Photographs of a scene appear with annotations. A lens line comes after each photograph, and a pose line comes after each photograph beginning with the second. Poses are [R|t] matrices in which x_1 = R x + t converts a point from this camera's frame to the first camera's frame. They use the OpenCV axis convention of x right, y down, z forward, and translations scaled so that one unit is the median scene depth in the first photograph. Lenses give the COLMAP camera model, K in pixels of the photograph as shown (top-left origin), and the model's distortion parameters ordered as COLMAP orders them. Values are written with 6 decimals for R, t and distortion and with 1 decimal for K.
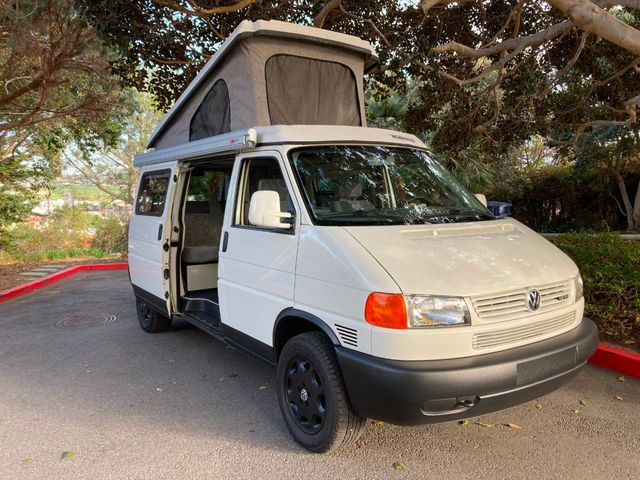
lens RADIAL K [[519.2, 0, 326.3], [0, 519.2, 230.4], [0, 0, 1]] dist [0.017580, -0.002746]
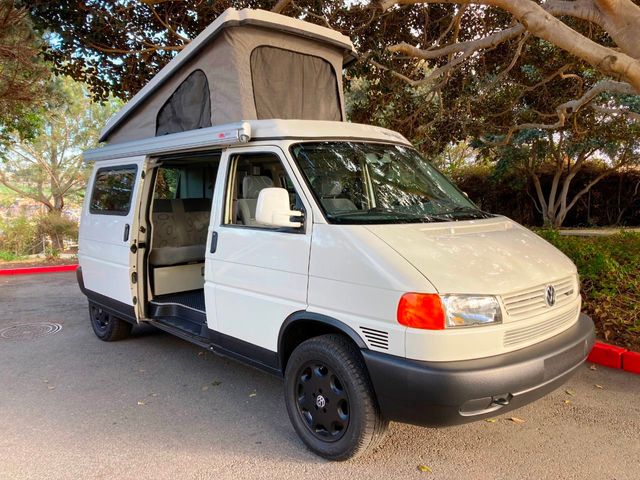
lens RADIAL K [[519.2, 0, 326.3], [0, 519.2, 230.4], [0, 0, 1]] dist [0.017580, -0.002746]
pose [[0.989171, -0.008594, 0.146518, -0.128668], [0.008195, 0.999961, 0.003327, -0.001063], [-0.146541, -0.002090, 0.989202, 0.039722]]
